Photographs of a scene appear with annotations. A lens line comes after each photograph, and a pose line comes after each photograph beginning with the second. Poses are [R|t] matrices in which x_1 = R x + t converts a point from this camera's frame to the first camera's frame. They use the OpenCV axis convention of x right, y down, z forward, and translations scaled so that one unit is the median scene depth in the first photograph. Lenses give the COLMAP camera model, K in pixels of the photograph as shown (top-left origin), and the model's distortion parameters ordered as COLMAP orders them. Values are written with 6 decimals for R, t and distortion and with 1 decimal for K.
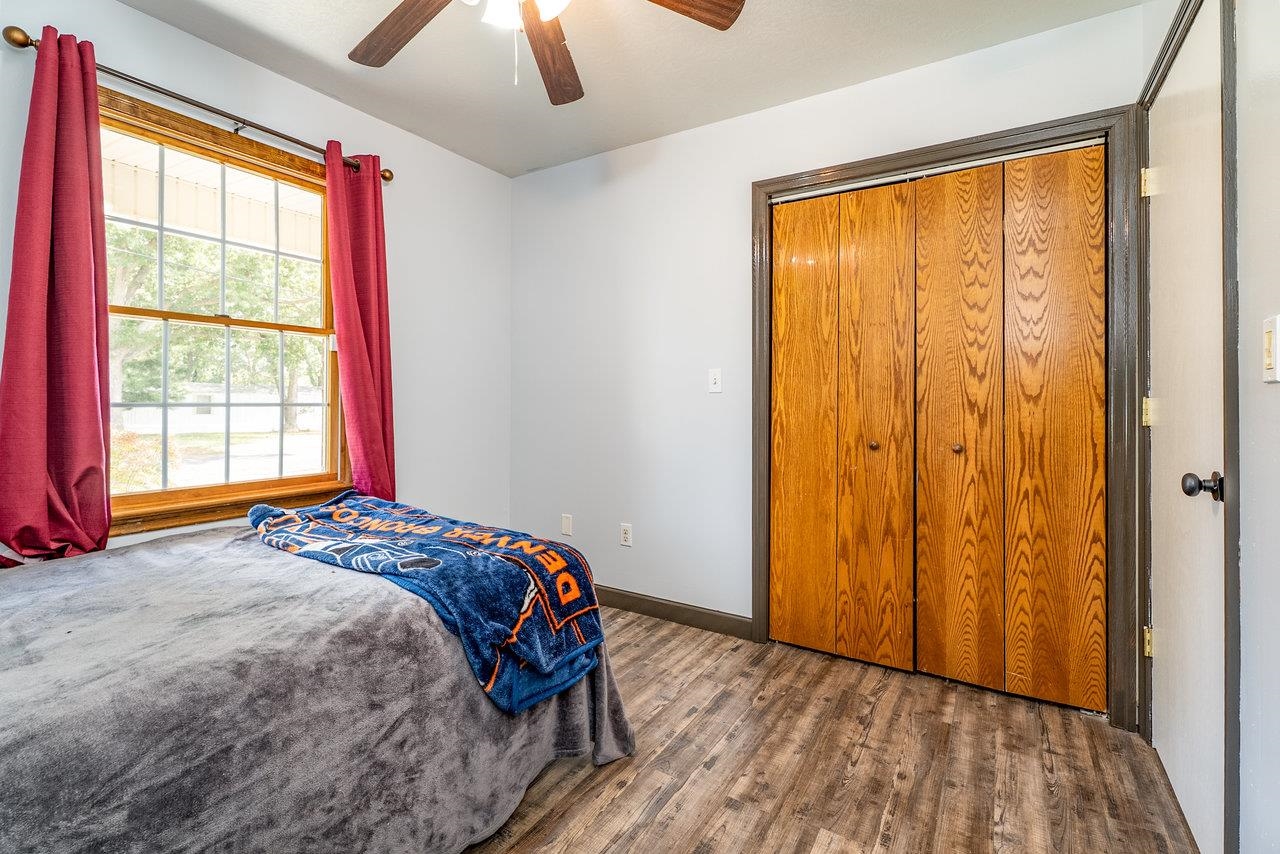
lens RADIAL K [[574.5, 0, 644.1], [0, 574.5, 401.8], [0, 0, 1]] dist [0.005301, -0.001532]
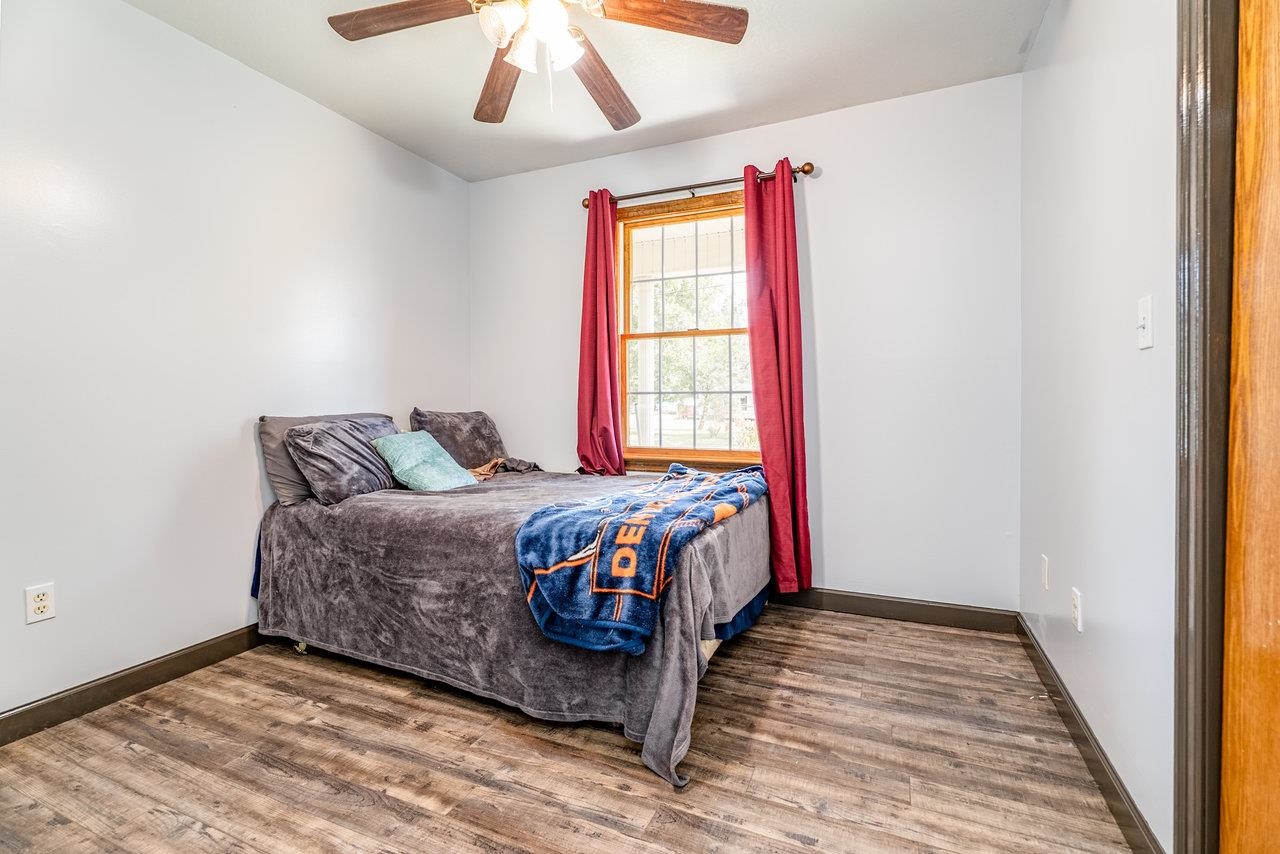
lens RADIAL K [[574.5, 0, 639.2], [0, 574.5, 418.3], [0, 0, 1]] dist [0.005301, -0.001532]
pose [[0.137925, 0.021809, -0.990203, 0.665634], [0.003201, 0.999742, 0.022465, 0.036482], [0.990438, -0.006268, 0.137819, 0.685791]]
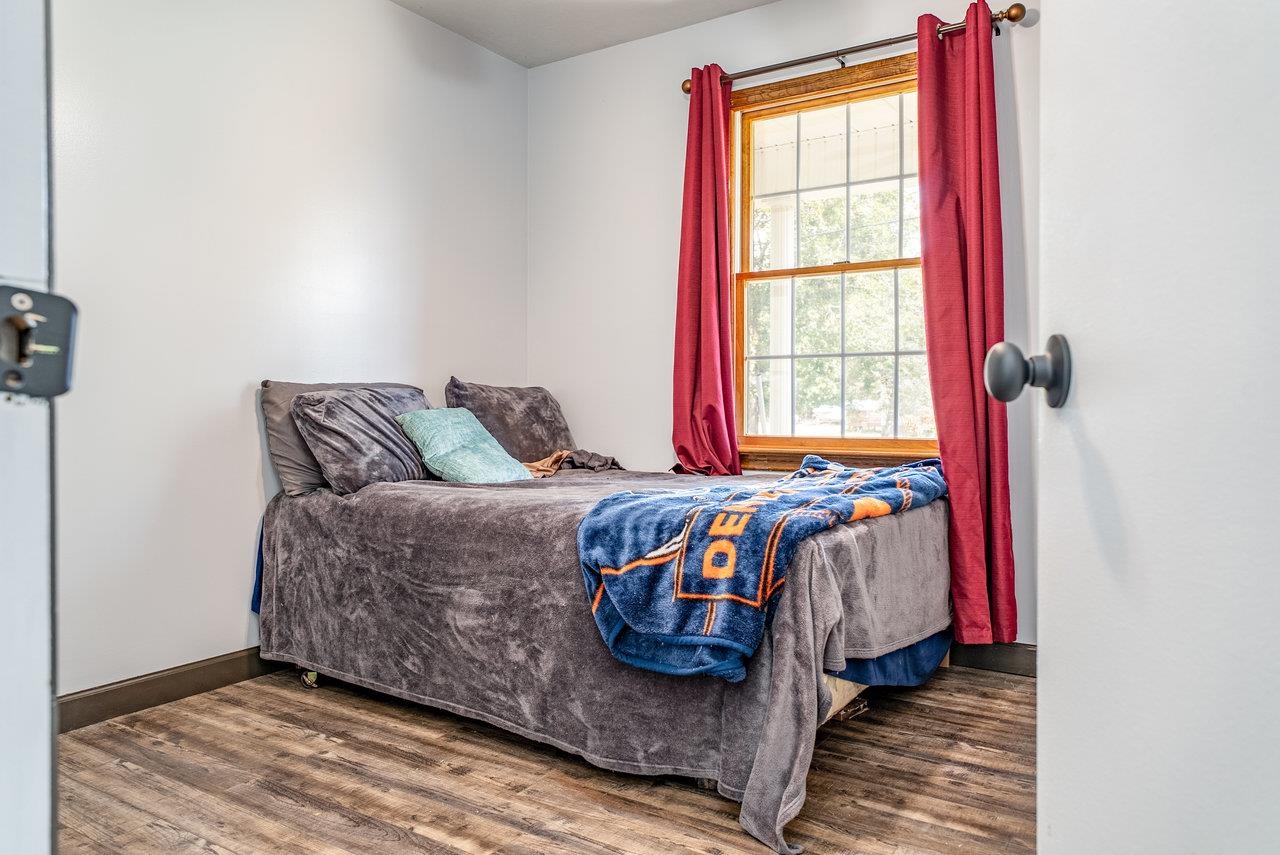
lens RADIAL K [[888.5, 0, 643.7], [0, 888.5, 441.4], [0, 0, 1]] dist [-0.013487, 0.022772]
pose [[-0.024457, 0.028361, -0.999298, 0.781525], [0.000413, 0.999598, 0.028360, 0.107409], [0.999701, 0.000281, -0.024459, 0.718523]]
